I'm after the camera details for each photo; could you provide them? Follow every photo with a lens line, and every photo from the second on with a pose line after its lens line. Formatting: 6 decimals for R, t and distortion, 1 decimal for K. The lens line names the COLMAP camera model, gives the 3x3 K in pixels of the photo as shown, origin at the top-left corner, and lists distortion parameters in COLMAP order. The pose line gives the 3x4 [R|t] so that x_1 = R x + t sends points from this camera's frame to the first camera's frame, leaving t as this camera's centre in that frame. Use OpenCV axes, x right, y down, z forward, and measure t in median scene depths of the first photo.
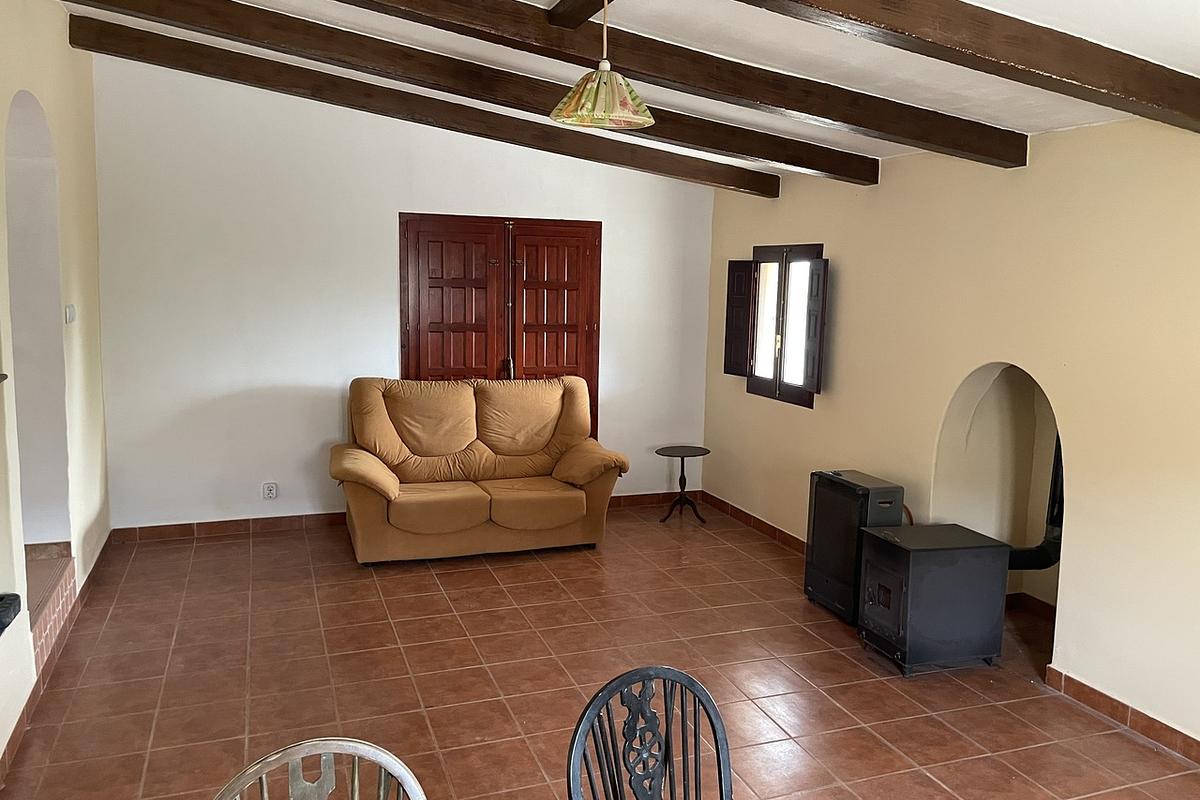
lens RADIAL K [[904.1, 0, 592.4], [0, 904.1, 397.0], [0, 0, 1]] dist [0.101410, -0.128590]
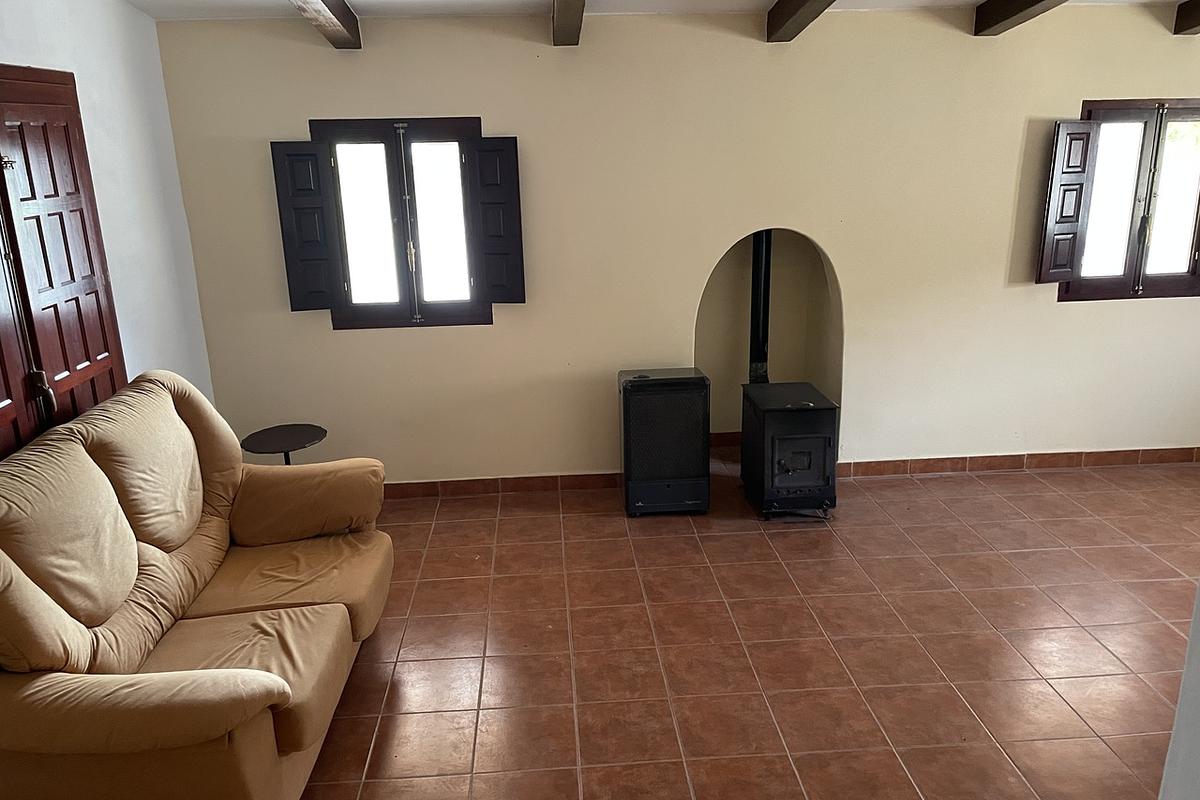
lens RADIAL K [[929.5, 0, 600.0], [0, 929.5, 400.0], [0, 0, 1]] dist [0.089966, -0.002160]
pose [[0.282125, -0.292300, 0.913765, -0.537122], [0.163619, 0.953161, 0.254386, -0.122383], [-0.945322, 0.077741, 0.316737, 0.649047]]
